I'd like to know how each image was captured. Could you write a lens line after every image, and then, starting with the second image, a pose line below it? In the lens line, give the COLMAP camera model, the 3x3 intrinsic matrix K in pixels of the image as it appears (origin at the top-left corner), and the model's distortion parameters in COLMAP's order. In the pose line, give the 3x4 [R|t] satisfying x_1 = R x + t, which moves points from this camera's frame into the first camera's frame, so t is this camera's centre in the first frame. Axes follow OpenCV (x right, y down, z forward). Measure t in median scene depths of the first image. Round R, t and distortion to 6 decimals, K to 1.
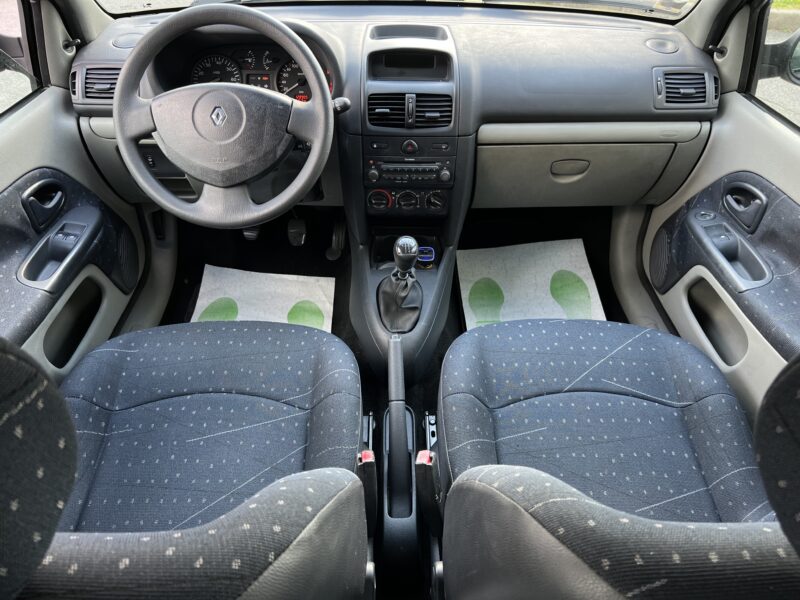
lens RADIAL K [[607.7, 0, 402.8], [0, 607.7, 296.7], [0, 0, 1]] dist [0.075084, -0.112638]
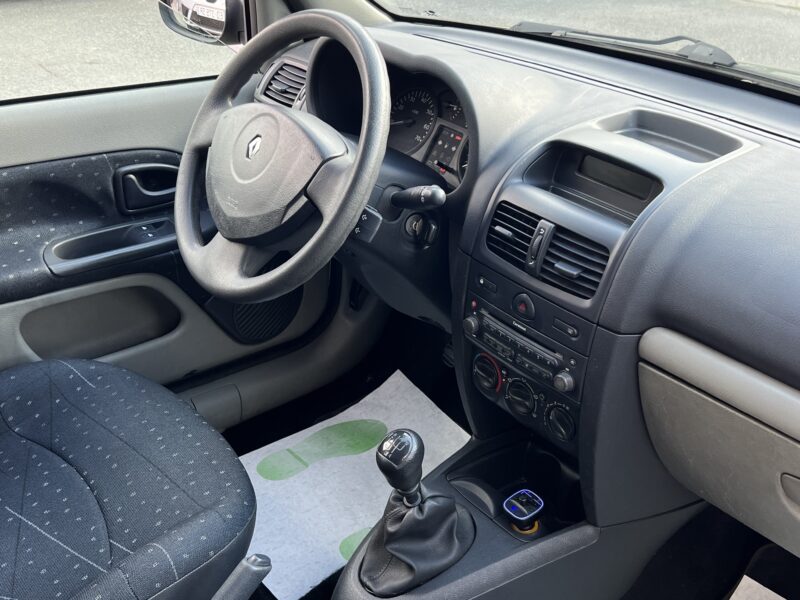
lens RADIAL K [[955.6, 0, 385.7], [0, 955.6, 287.5], [0, 0, 1]] dist [0.165306, -0.463745]
pose [[0.594757, 0.376692, -0.710188, 0.553223], [-0.507667, 0.860977, 0.031519, -0.223568], [0.623328, 0.341793, 0.703306, 0.298919]]
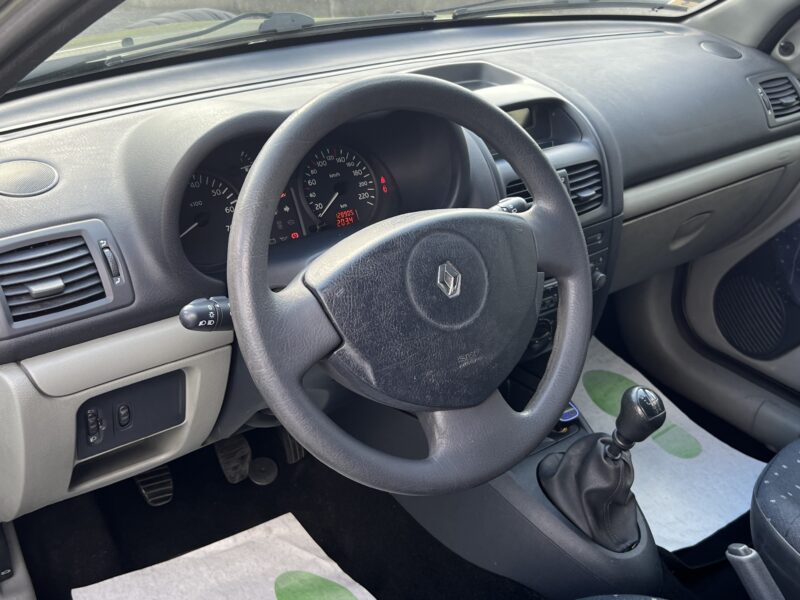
lens RADIAL K [[918.7, 0, 400.0], [0, 918.7, 300.0], [0, 0, 1]] dist [0.174516, -0.526805]
pose [[0.797167, -0.264023, 0.542971, -0.639745], [0.333092, 0.942391, -0.030789, -0.223848], [-0.503562, 0.205403, 0.839187, 0.309630]]
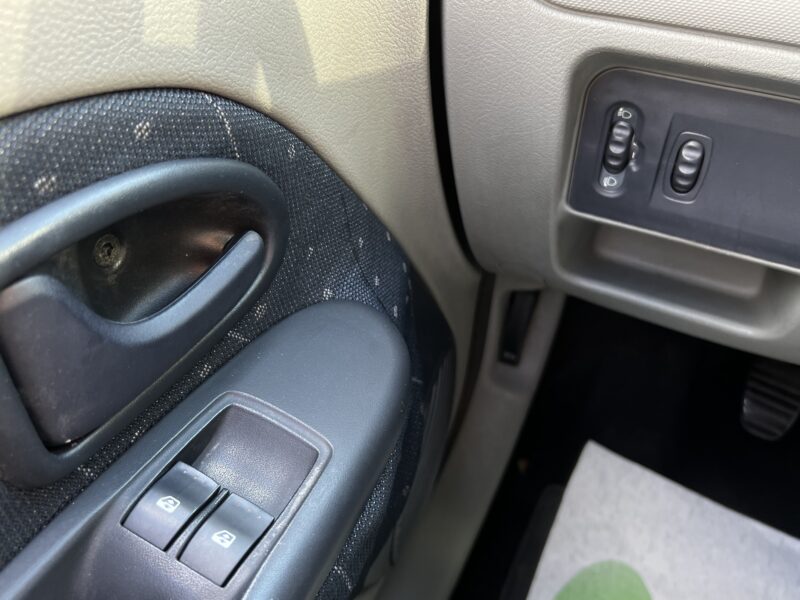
lens RADIAL K [[708.9, 0, 400.0], [0, 708.9, 300.0], [0, 0, 1]] dist [0.049418, 0.000517]
pose [[0.895412, 0.290101, -0.337756, -0.428171], [-0.292223, 0.955254, 0.045775, -0.169624], [0.335922, 0.057713, 0.940120, 0.791392]]
